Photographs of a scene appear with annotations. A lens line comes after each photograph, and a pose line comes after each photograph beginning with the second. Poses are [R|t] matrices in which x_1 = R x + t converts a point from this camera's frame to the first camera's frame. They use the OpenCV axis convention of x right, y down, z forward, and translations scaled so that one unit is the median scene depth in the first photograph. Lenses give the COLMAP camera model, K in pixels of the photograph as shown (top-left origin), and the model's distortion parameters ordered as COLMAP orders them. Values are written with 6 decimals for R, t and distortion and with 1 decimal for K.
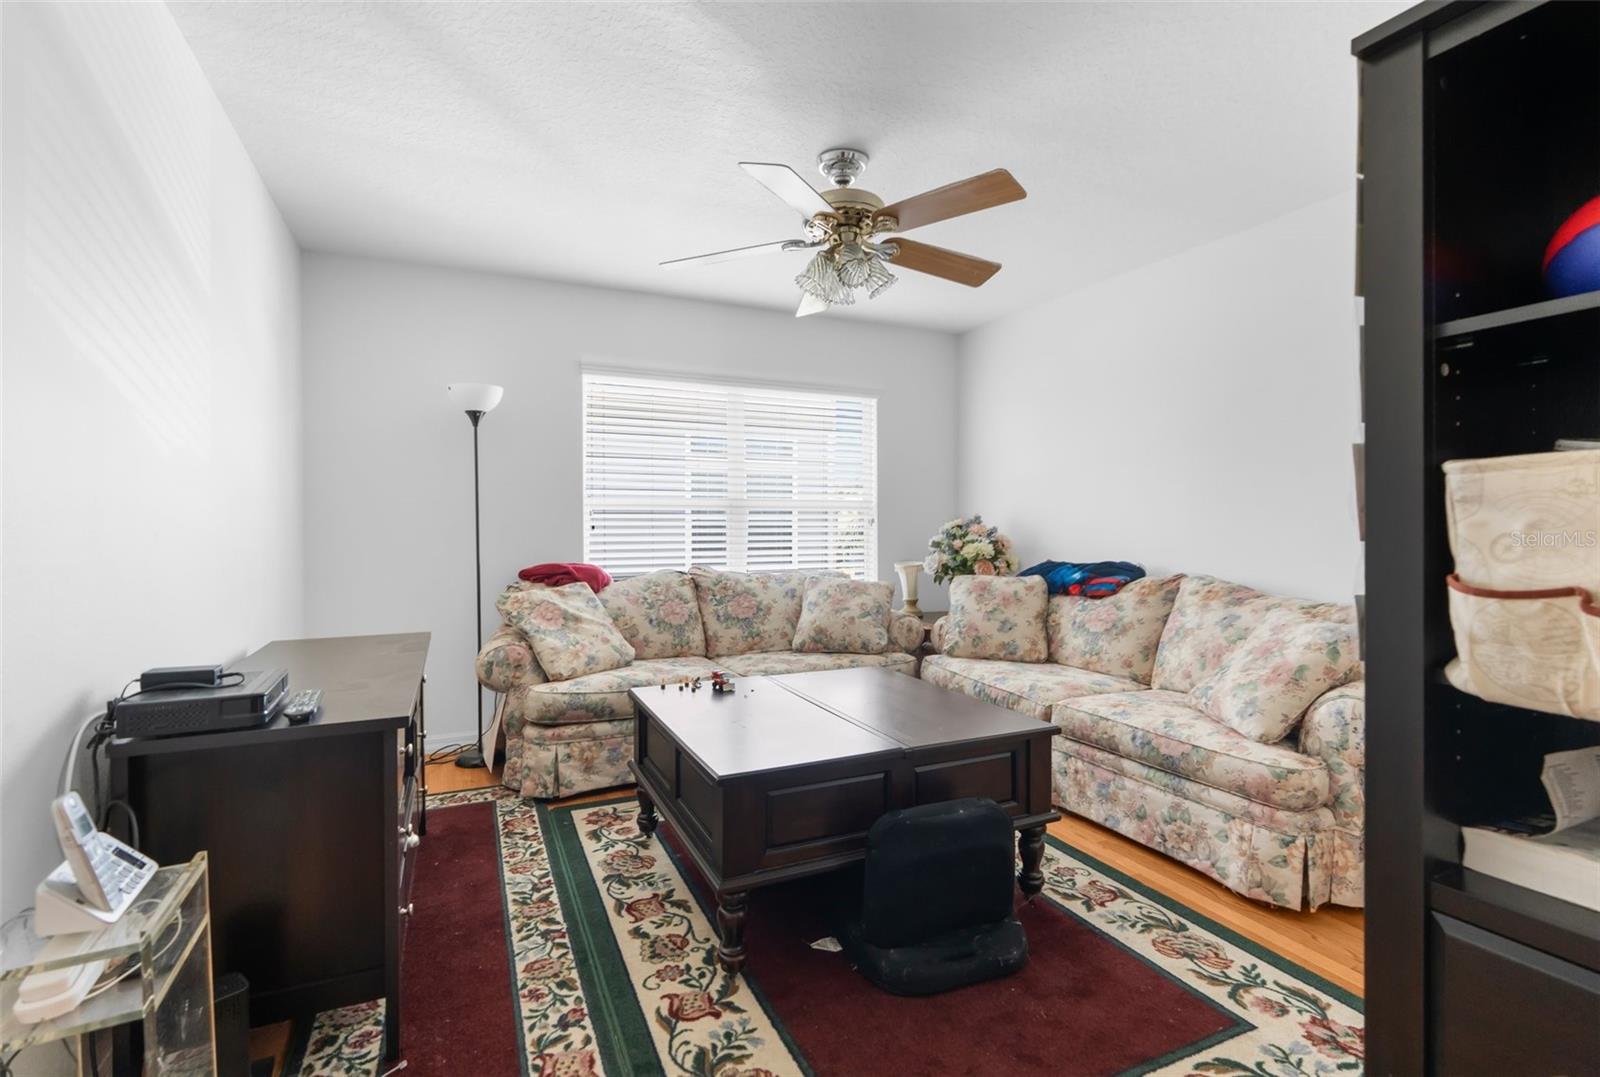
lens RADIAL K [[735.6, 0, 784.4], [0, 735.6, 530.0], [0, 0, 1]] dist [-0.002744, -0.000306]
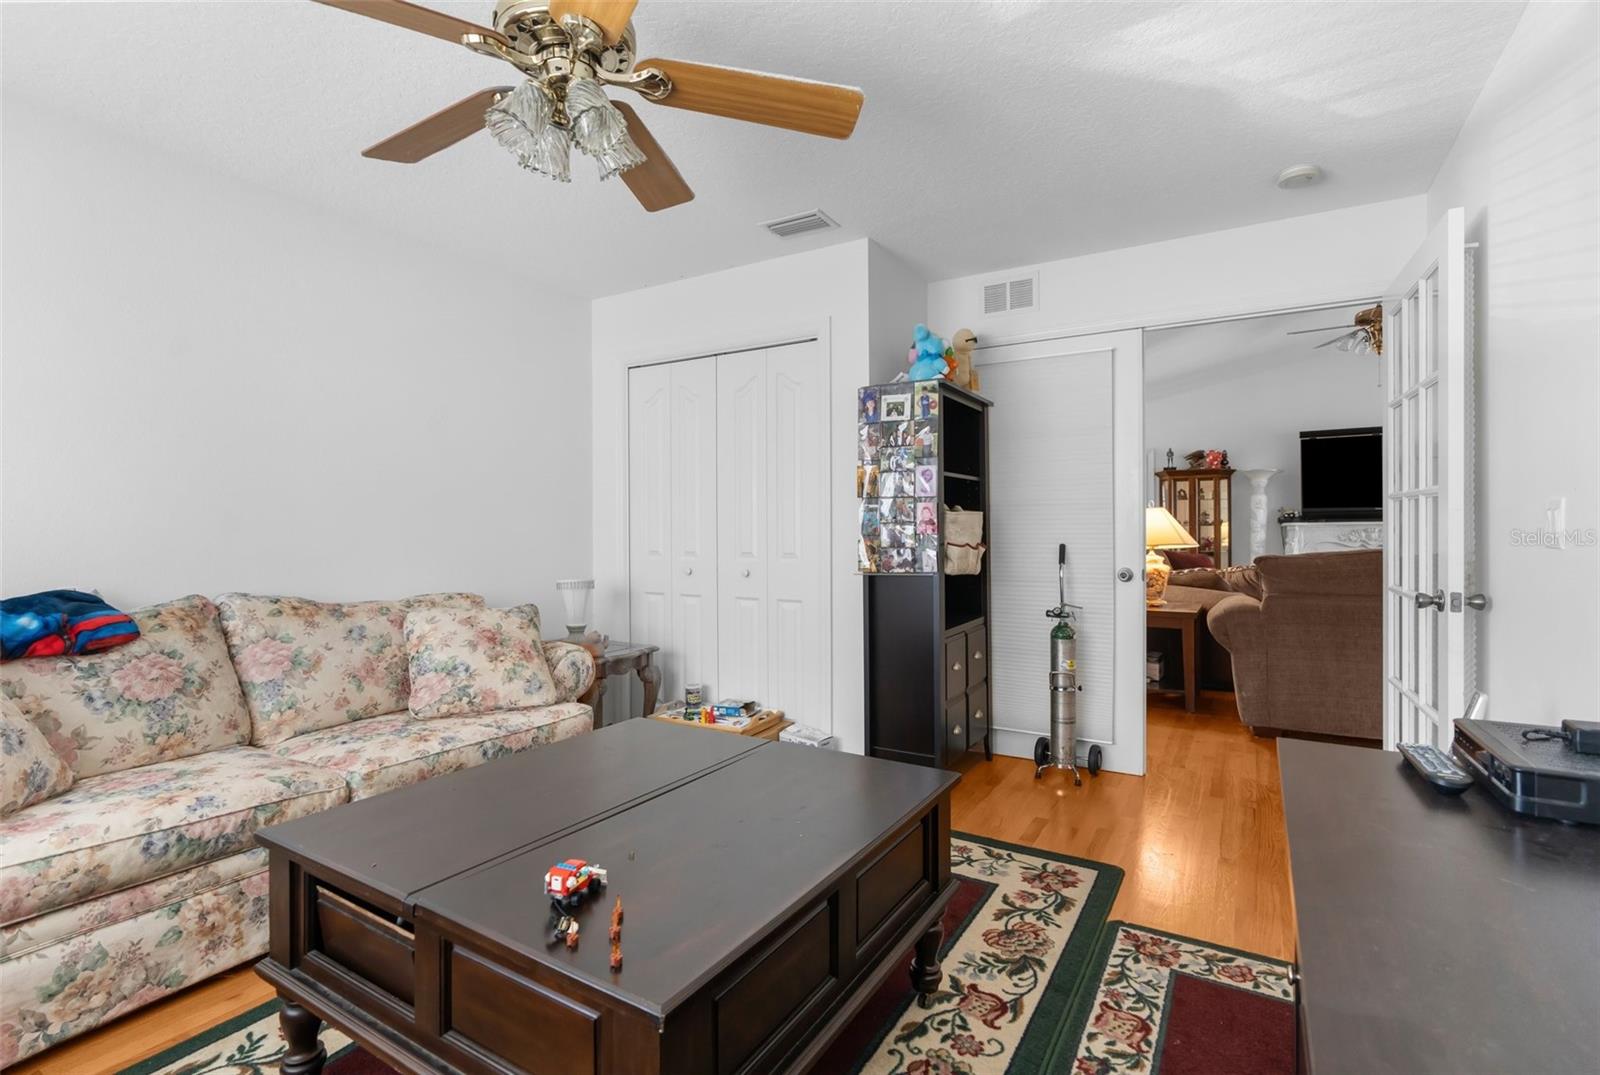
lens RADIAL K [[735.6, 0, 807.2], [0, 735.6, 530.8], [0, 0, 1]] dist [-0.002744, -0.000306]
pose [[-0.569188, -0.000265, 0.822208, -0.836690], [0.004317, 0.999985, 0.003311, -0.012877], [-0.822196, 0.005434, -0.569178, 1.803861]]
